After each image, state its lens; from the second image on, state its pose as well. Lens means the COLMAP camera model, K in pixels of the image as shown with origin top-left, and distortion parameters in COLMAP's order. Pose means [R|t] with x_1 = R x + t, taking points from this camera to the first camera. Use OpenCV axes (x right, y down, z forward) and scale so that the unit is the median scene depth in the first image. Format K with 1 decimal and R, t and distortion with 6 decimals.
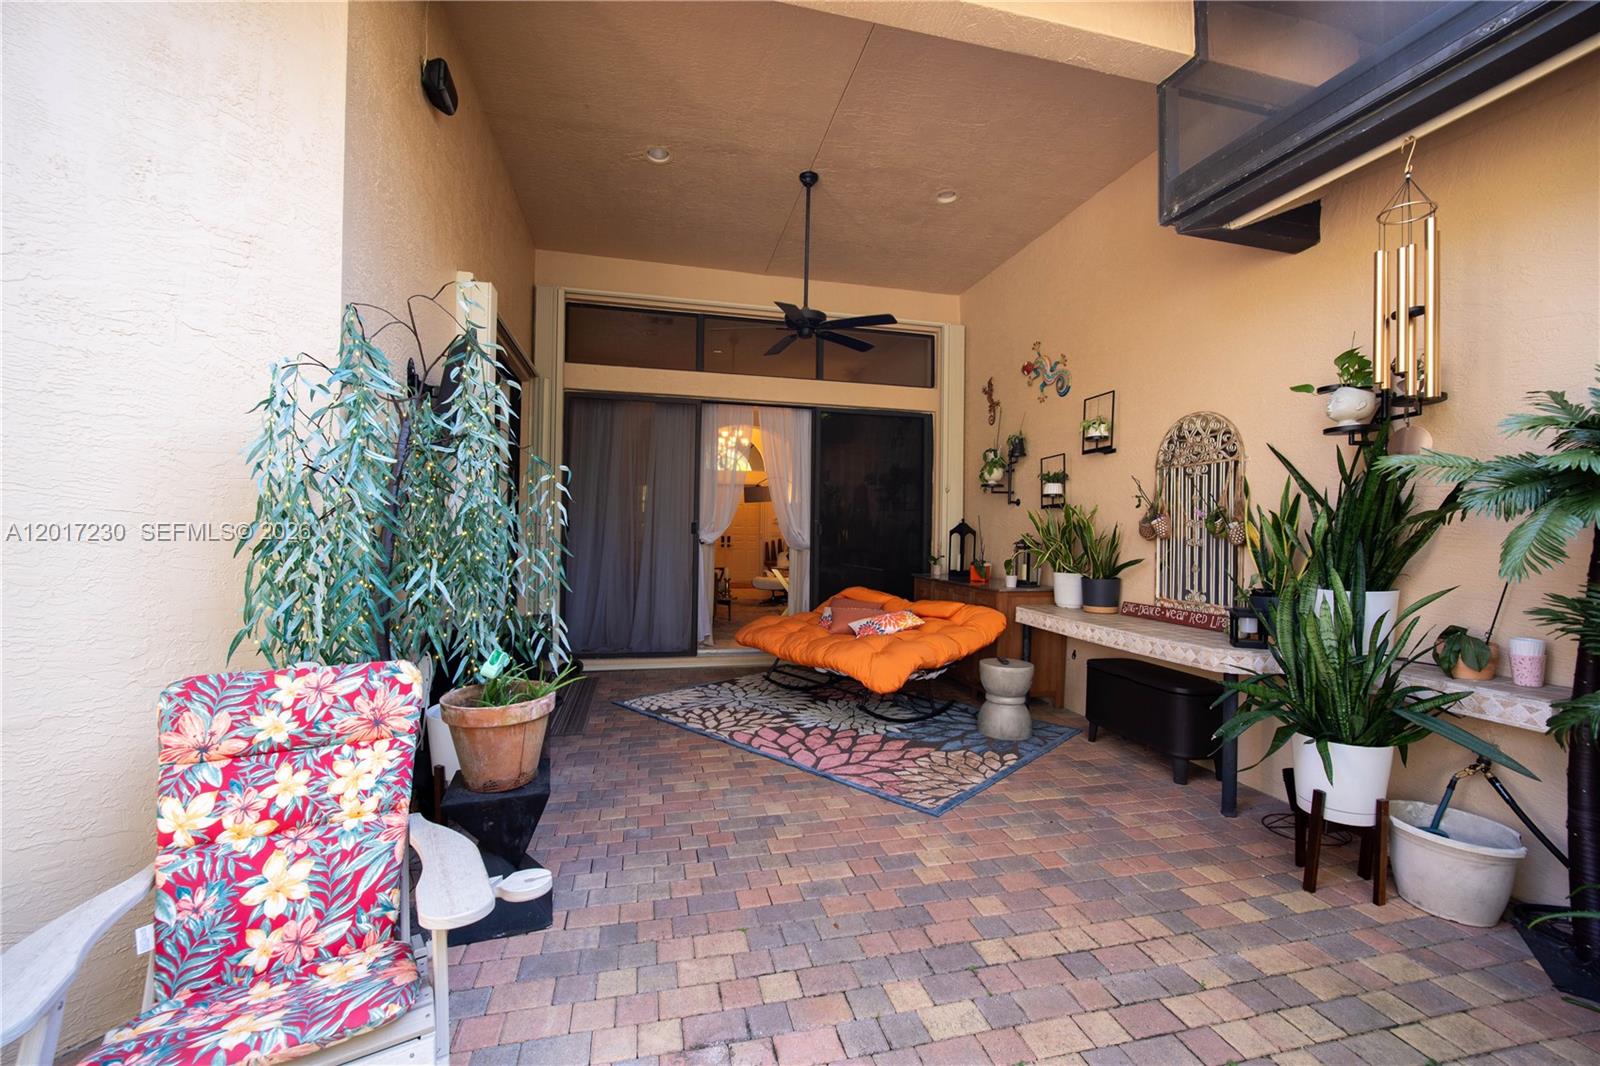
lens RADIAL K [[637.7, 0, 802.0], [0, 637.7, 534.3], [0, 0, 1]] dist [-0.021604, 0.003561]
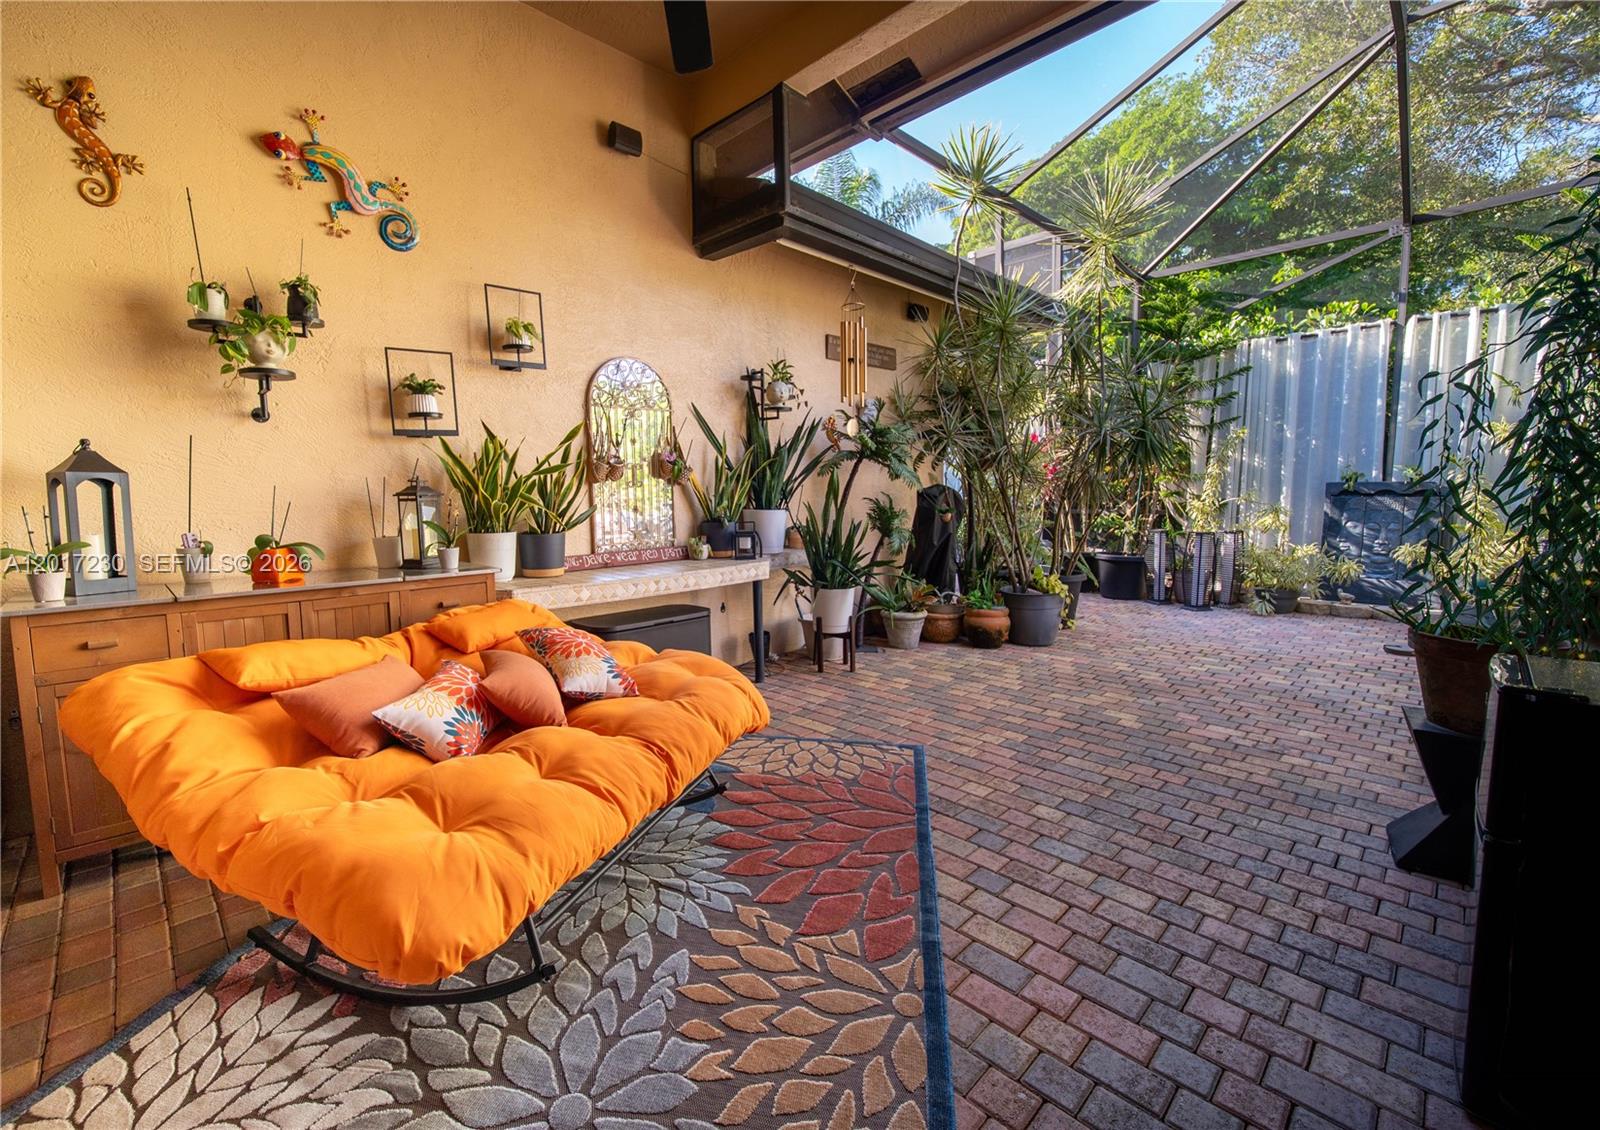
lens RADIAL K [[678.6, 0, 755.8], [0, 678.6, 555.7], [0, 0, 1]] dist [-0.010133, -0.000087]
pose [[-0.490495, -0.091857, 0.866589, -0.385960], [0.012336, 0.993598, 0.112301, 0.005790], [-0.871357, 0.065773, -0.486222, 1.160043]]
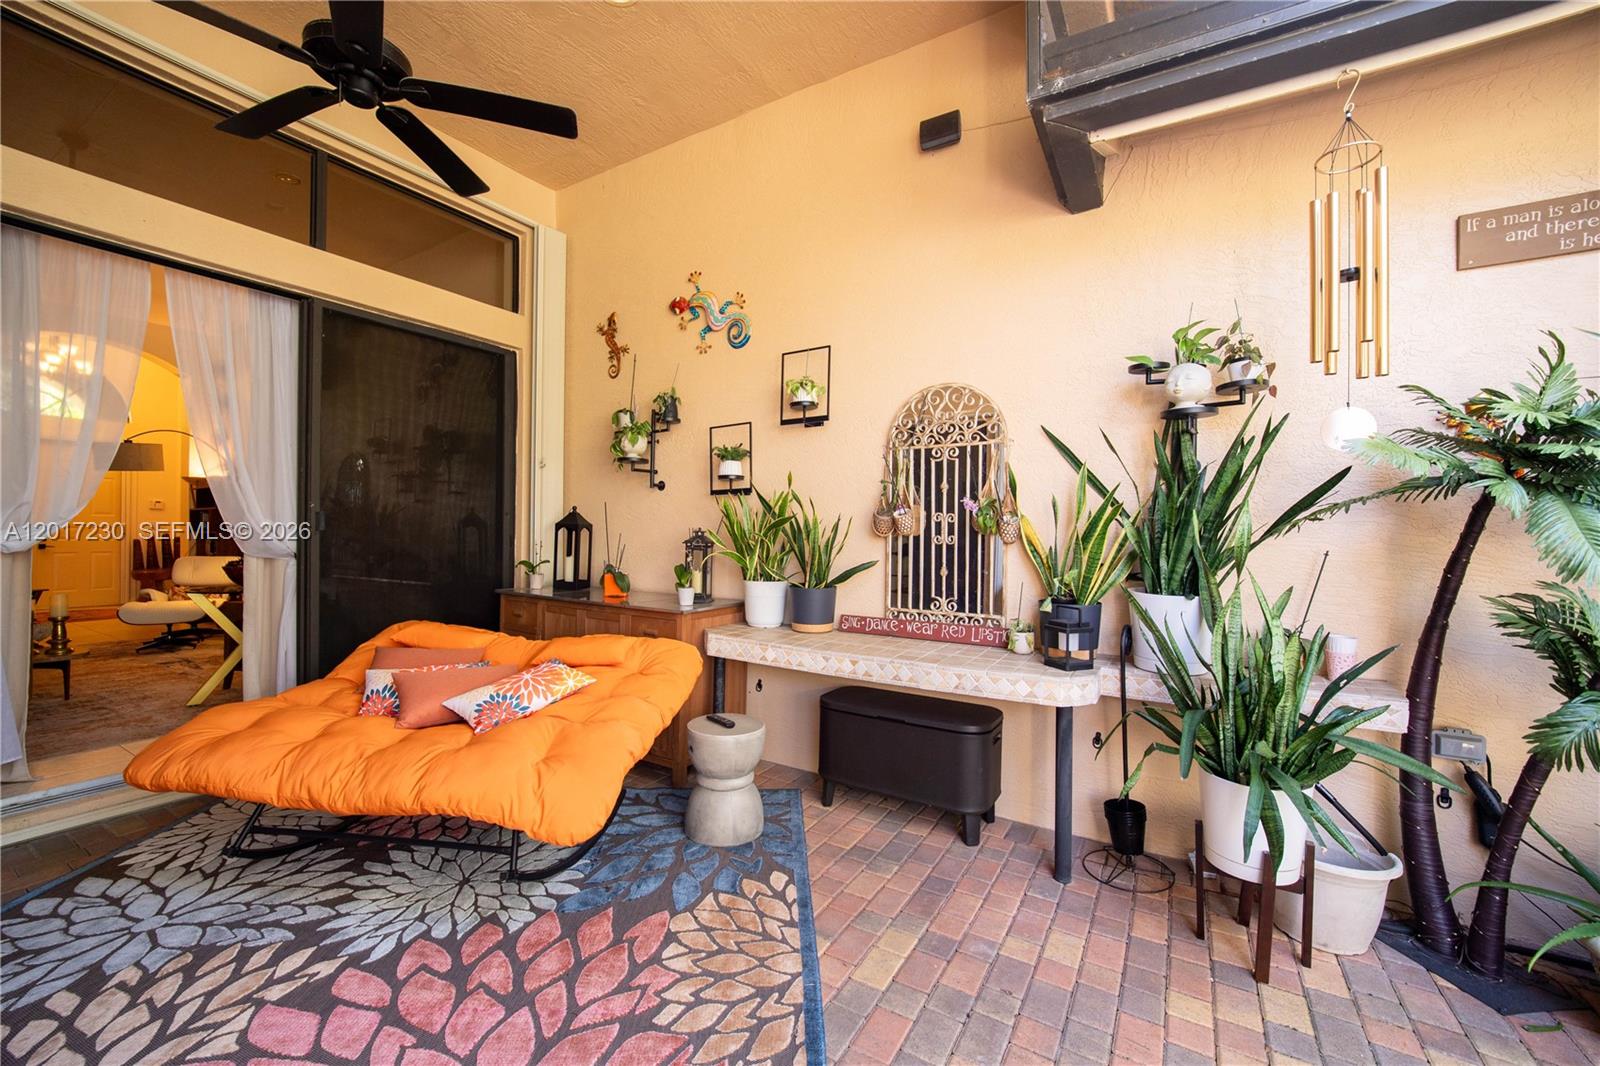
lens RADIAL K [[637.7, 0, 793.0], [0, 637.7, 533.4], [0, 0, 1]] dist [-0.021604, 0.003561]
pose [[0.713696, -0.006925, 0.700421, -0.088750], [-0.001234, 0.999937, 0.011144, -0.003845], [-0.700454, -0.008818, 0.713643, 0.454828]]
